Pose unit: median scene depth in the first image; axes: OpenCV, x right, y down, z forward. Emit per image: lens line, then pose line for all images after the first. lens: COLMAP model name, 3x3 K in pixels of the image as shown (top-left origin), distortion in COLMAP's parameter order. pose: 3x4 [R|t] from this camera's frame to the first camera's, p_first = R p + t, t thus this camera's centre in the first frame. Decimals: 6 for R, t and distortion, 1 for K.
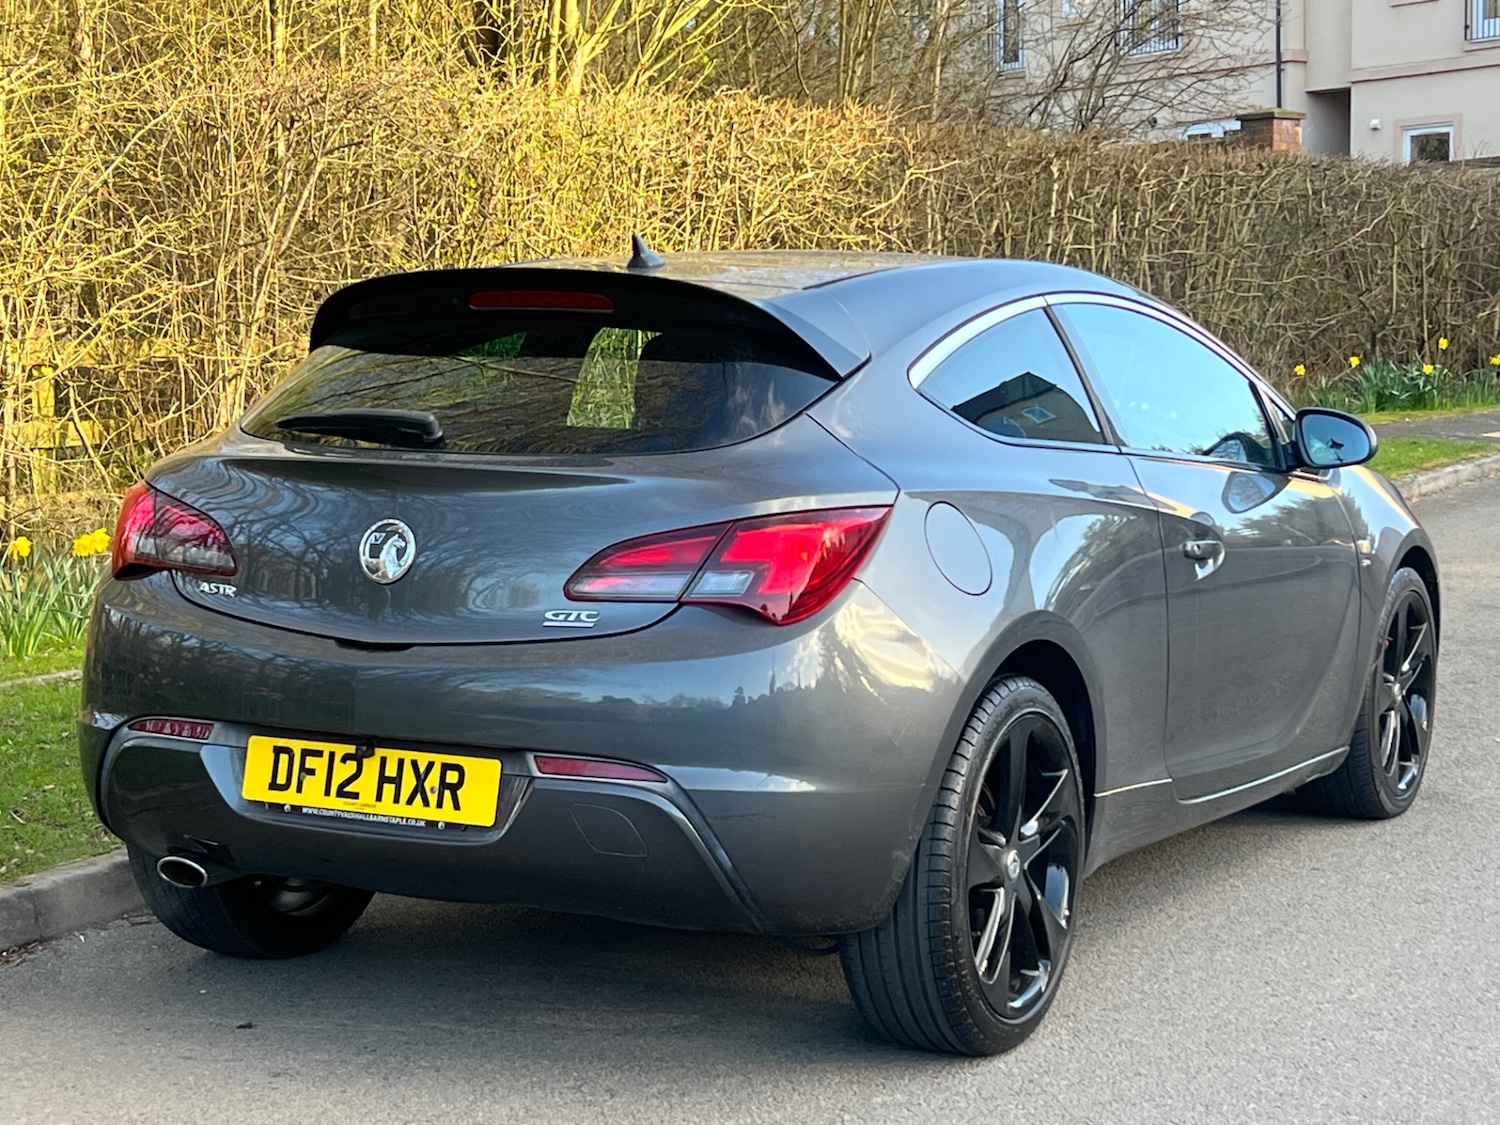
lens RADIAL K [[2802.4, 0, 750.0], [0, 2802.4, 562.5], [0, 0, 1]] dist [0.167167, -0.100653]
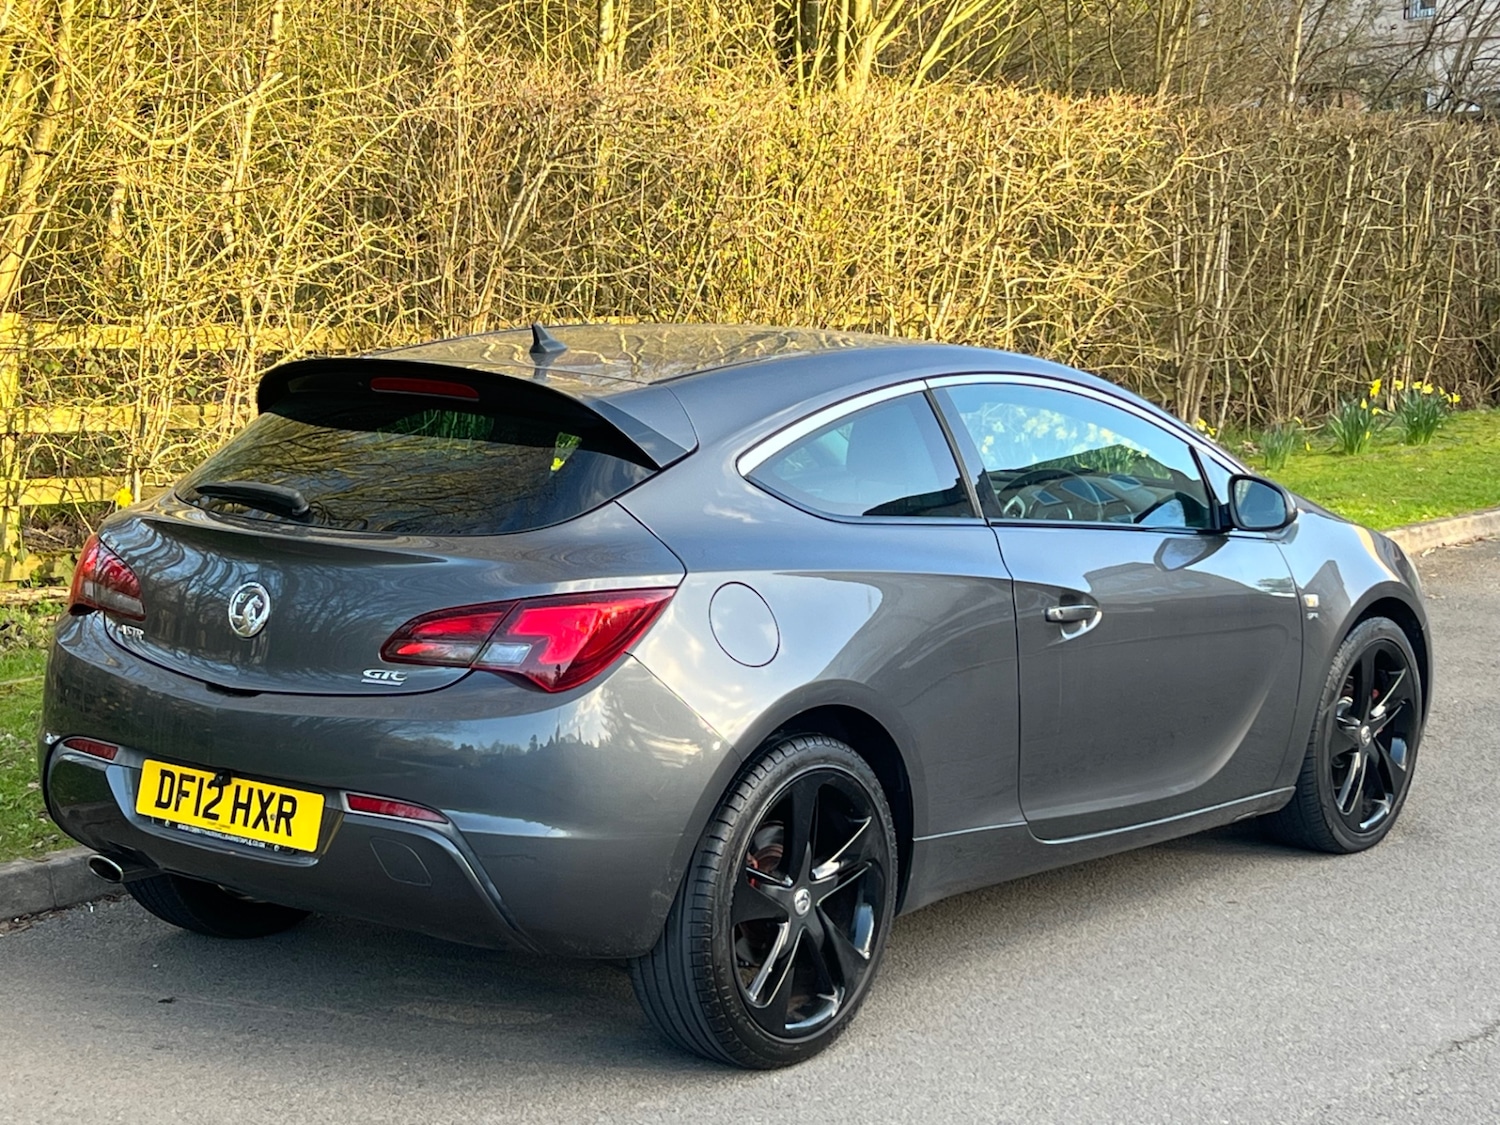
lens RADIAL K [[2802.4, 0, 750.0], [0, 2802.4, 562.5], [0, 0, 1]] dist [0.167167, -0.100653]
pose [[0.986882, 0.037770, -0.156963, 0.256089], [-0.033704, 0.999026, 0.028487, -0.063160], [0.157886, -0.022823, 0.987194, -0.120474]]
